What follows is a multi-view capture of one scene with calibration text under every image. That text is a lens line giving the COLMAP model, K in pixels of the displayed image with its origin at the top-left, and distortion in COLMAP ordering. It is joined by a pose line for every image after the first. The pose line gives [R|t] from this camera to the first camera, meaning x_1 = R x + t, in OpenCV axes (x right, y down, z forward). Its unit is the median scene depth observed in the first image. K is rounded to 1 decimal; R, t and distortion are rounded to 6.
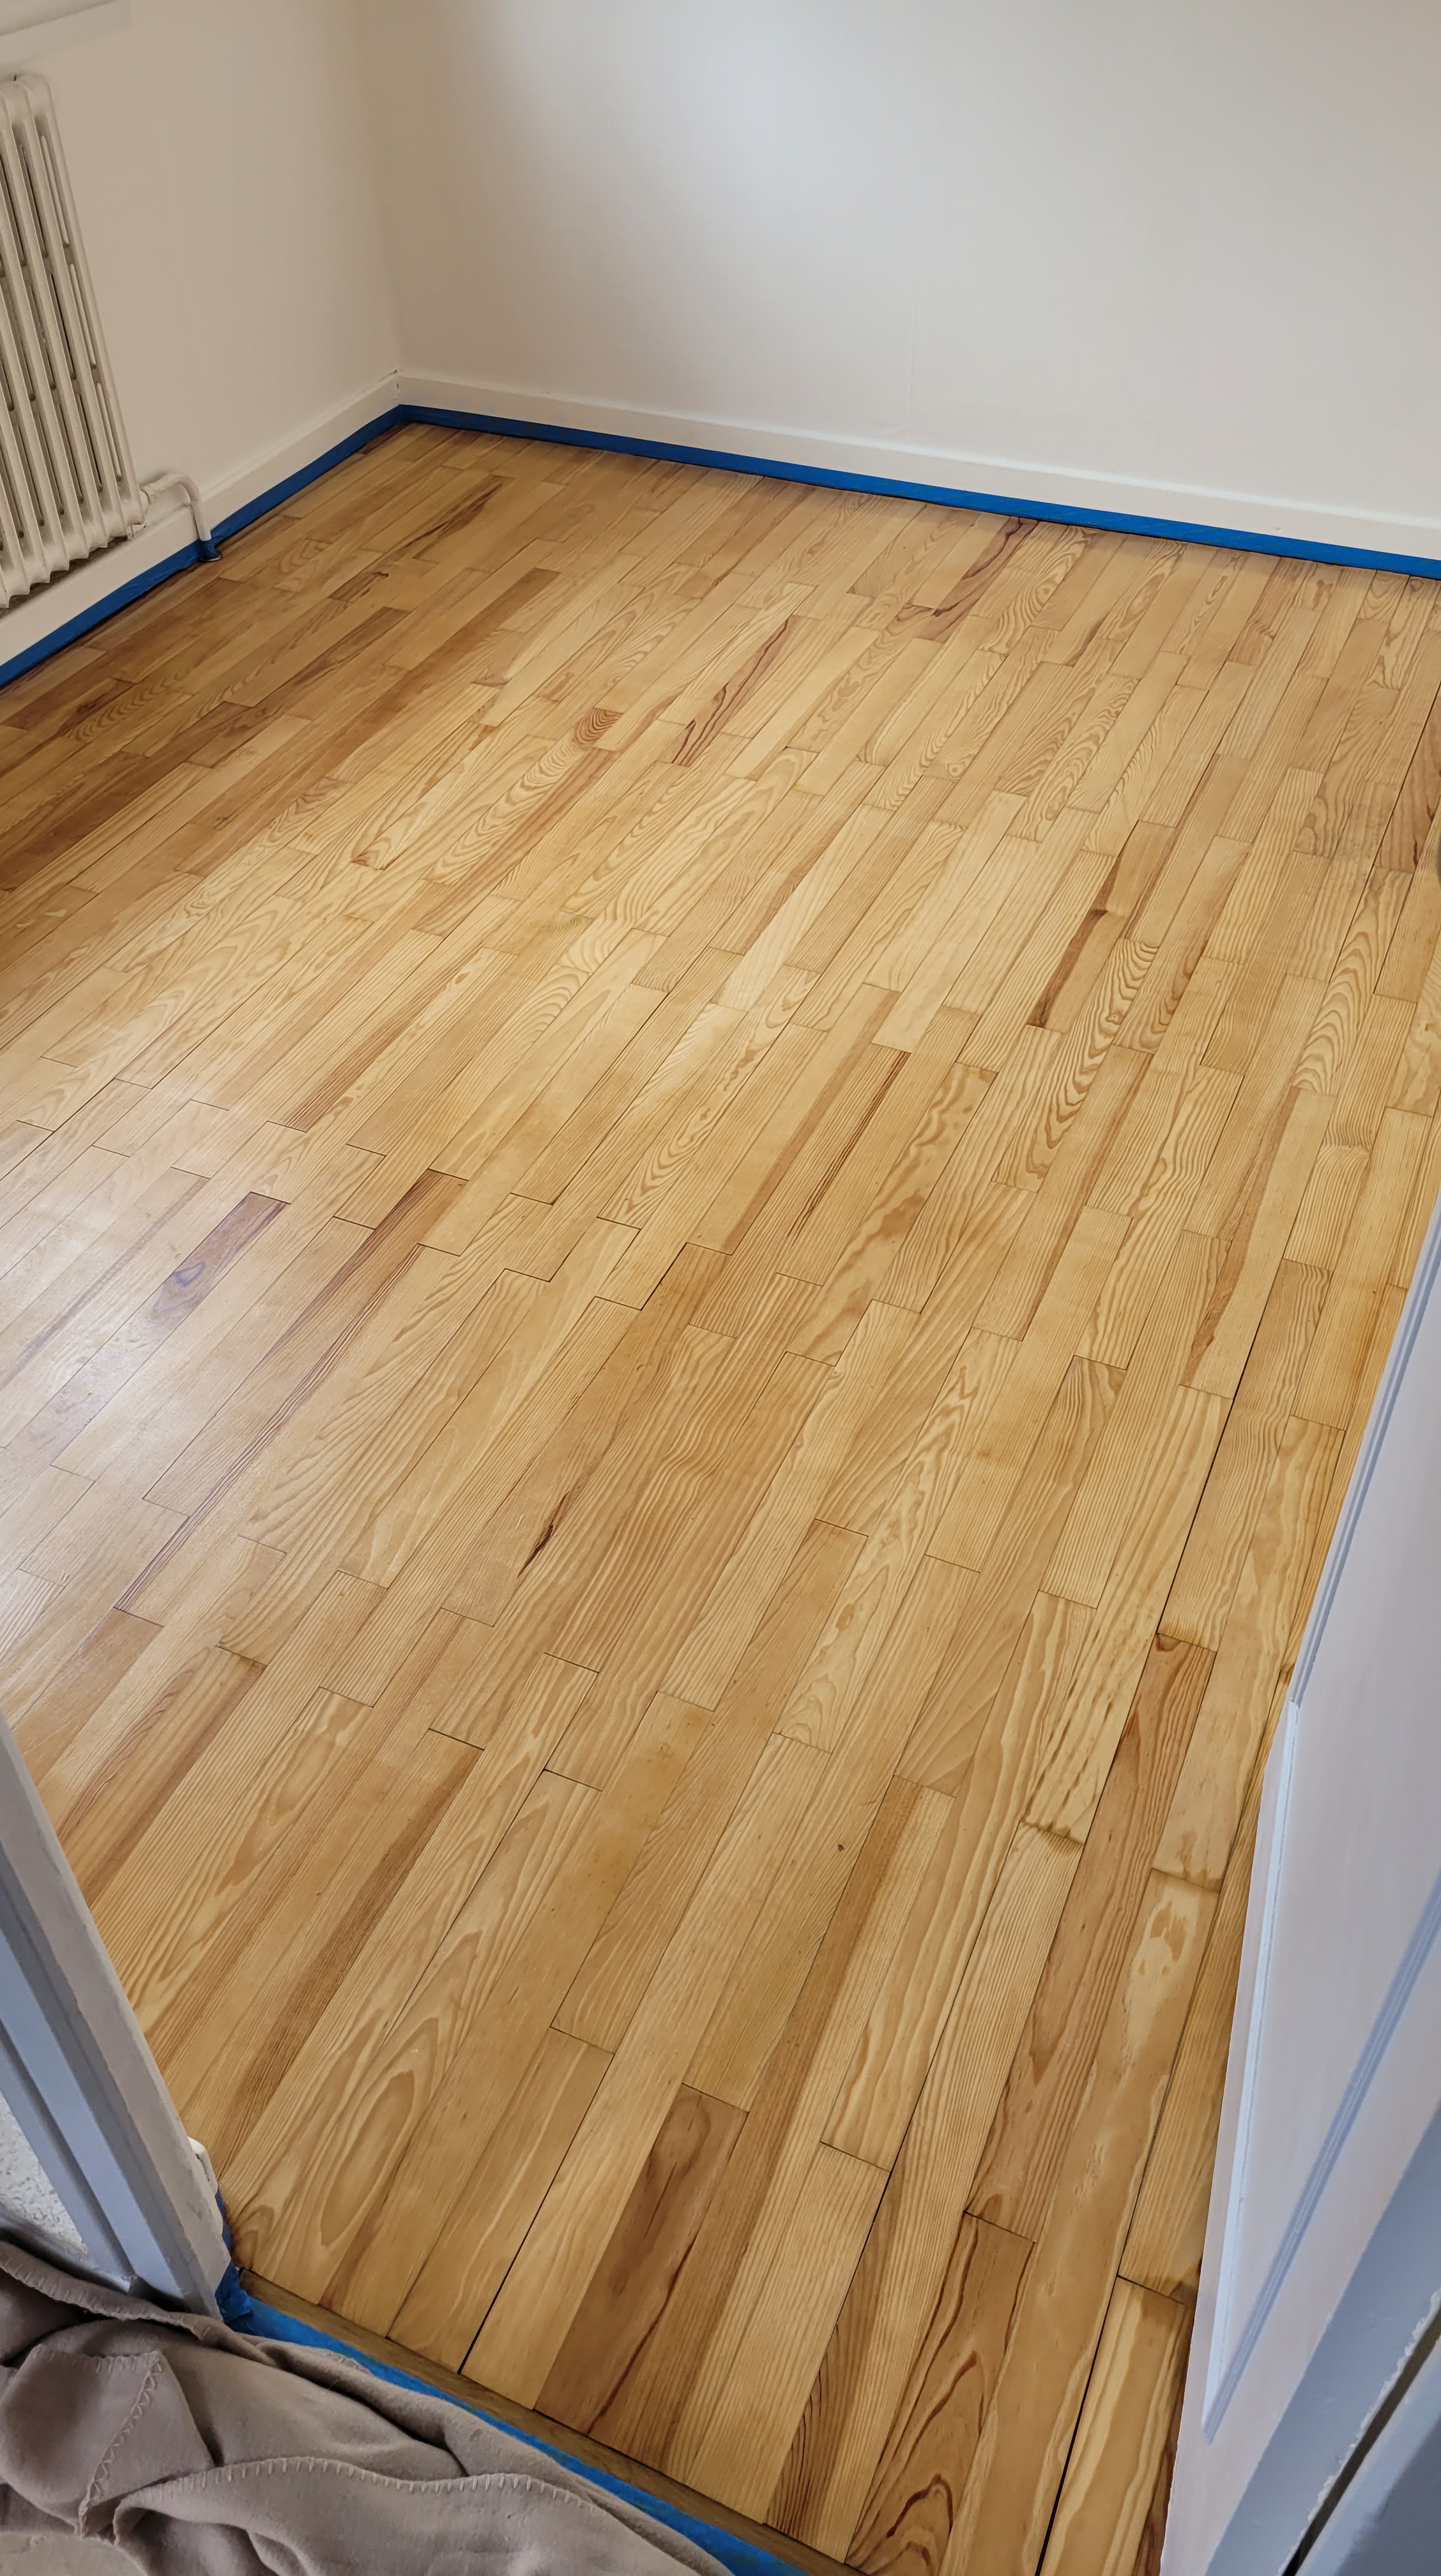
lens RADIAL K [[1958.0, 0, 791.0], [0, 1958.0, 1284.6], [0, 0, 1]] dist [0.058704, -0.059179]
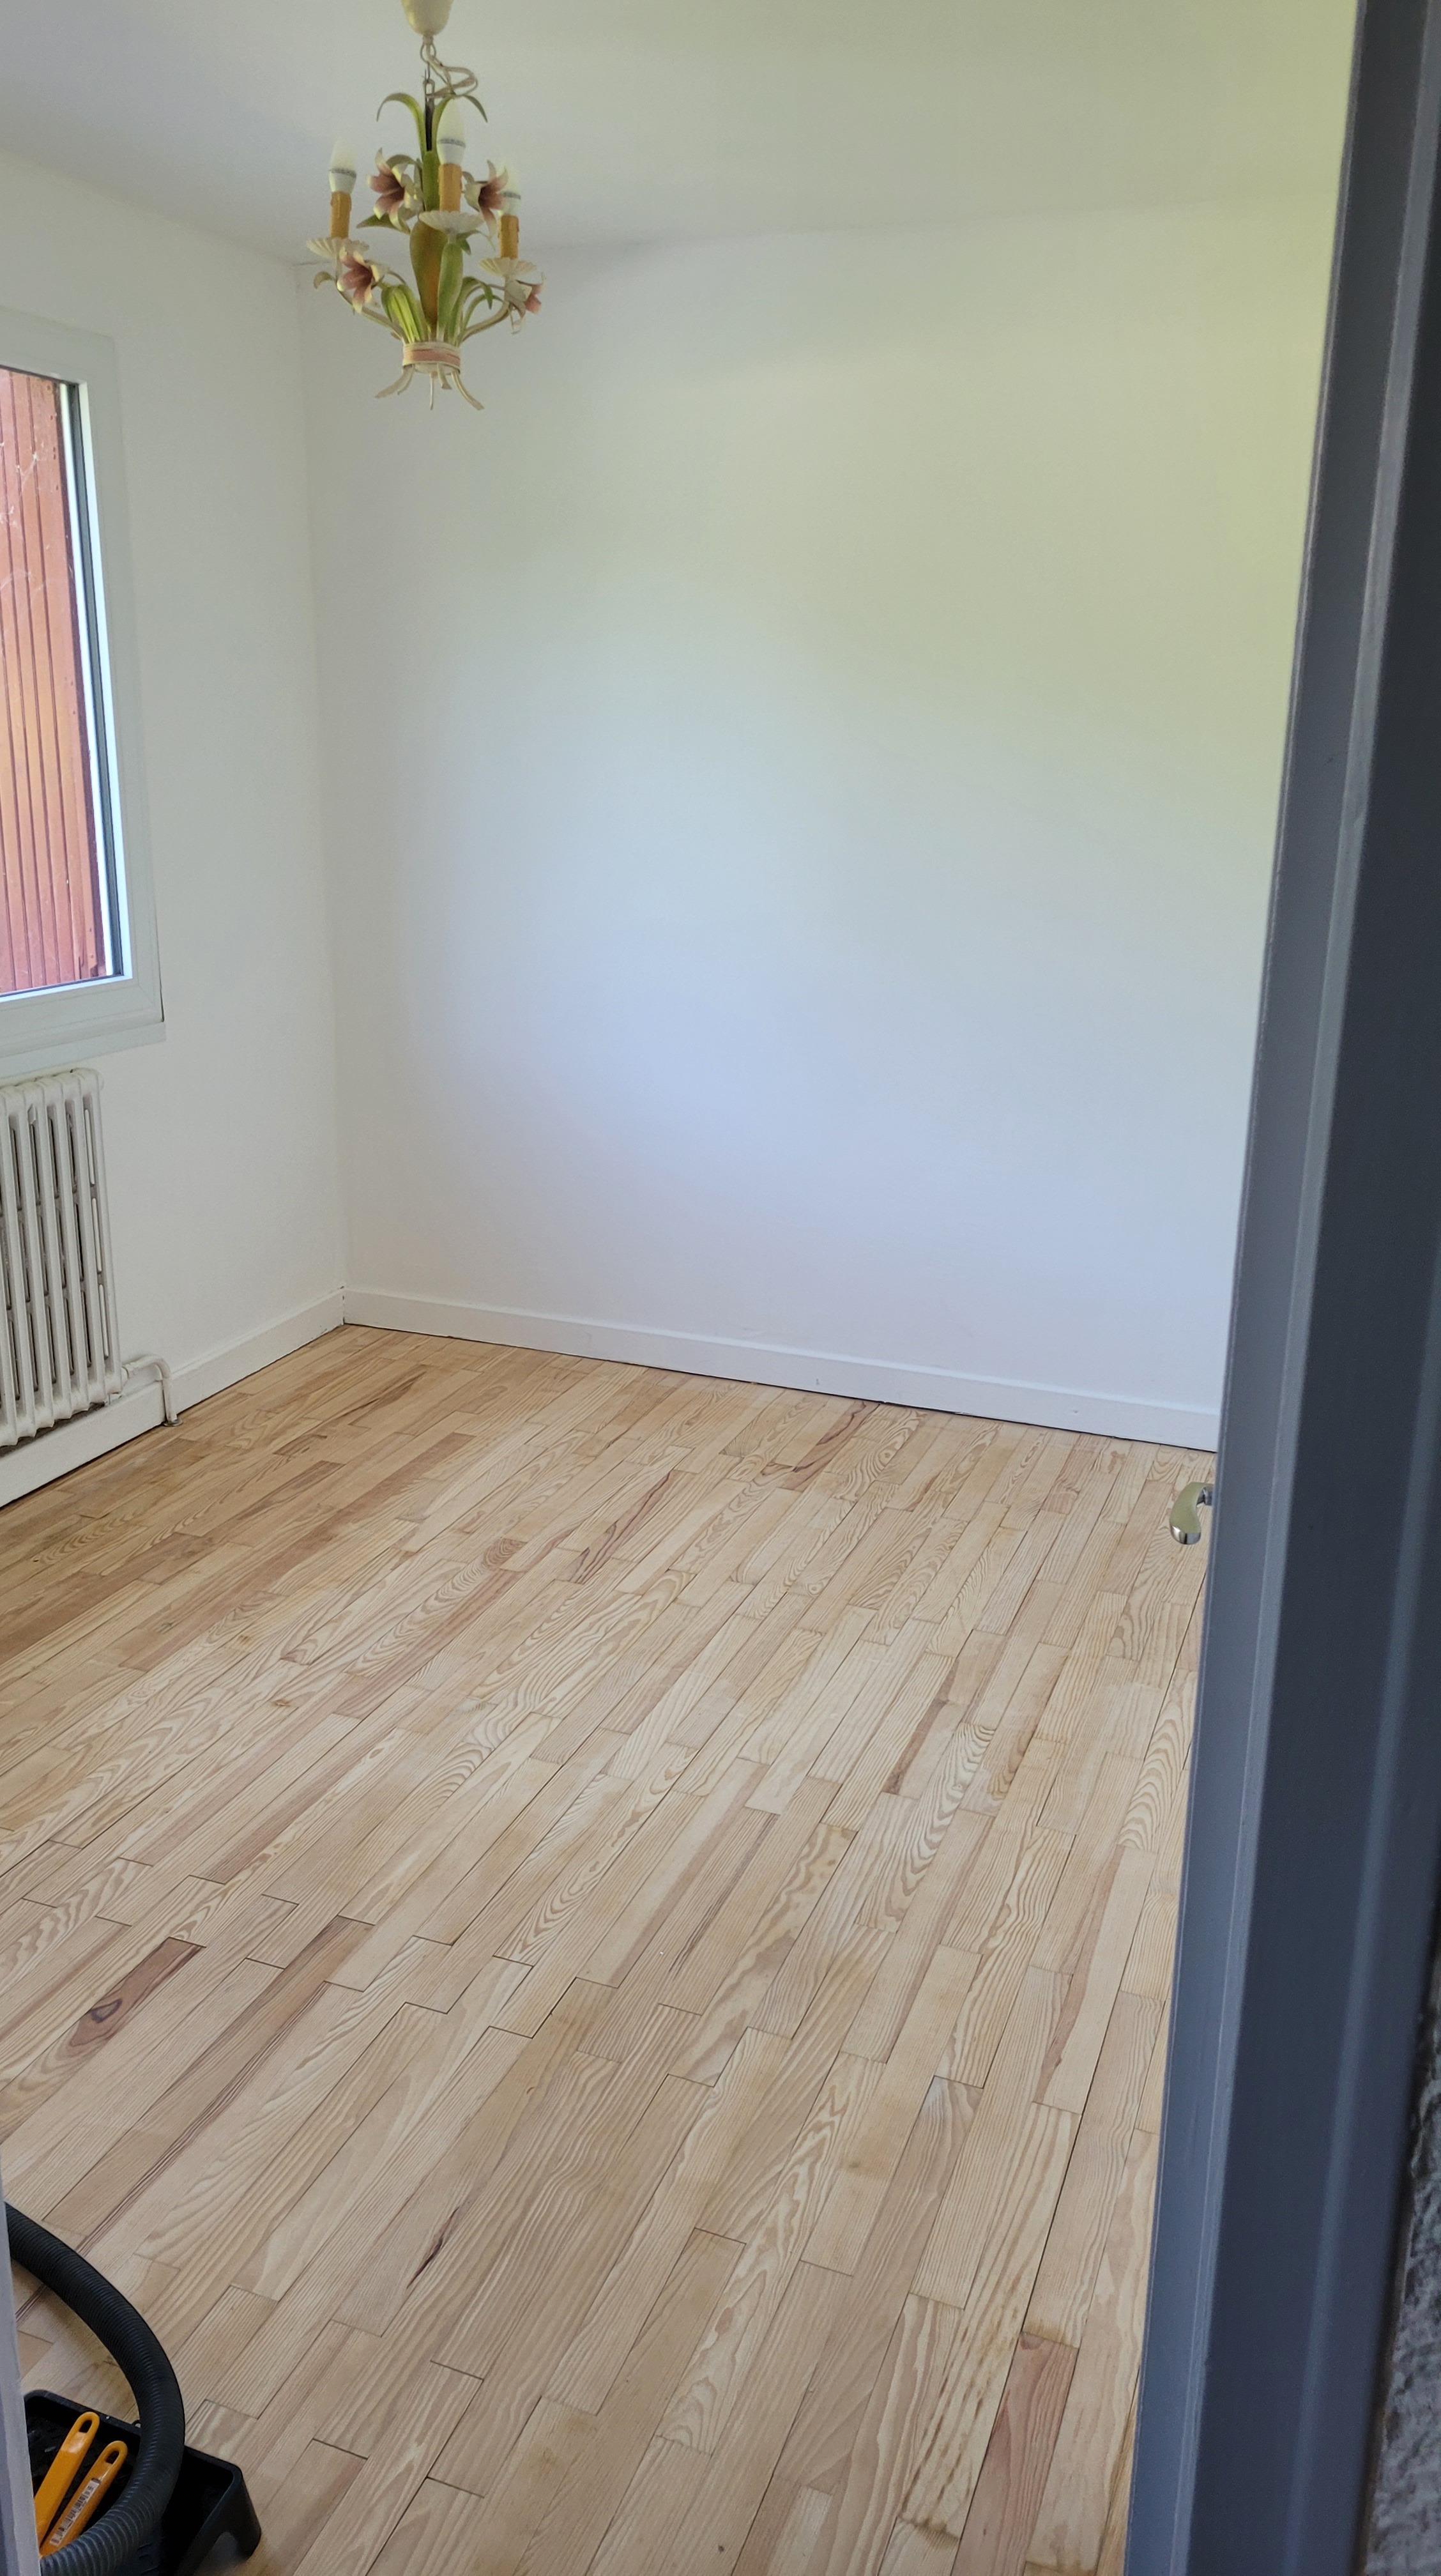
lens RADIAL K [[1958.0, 0, 791.0], [0, 1958.0, 1284.6], [0, 0, 1]] dist [0.058704, -0.059179]
pose [[0.997625, 0.017482, 0.066619, -0.012432], [0.013672, 0.897736, -0.440321, 0.103717], [-0.067504, 0.440187, 0.895365, -0.136002]]
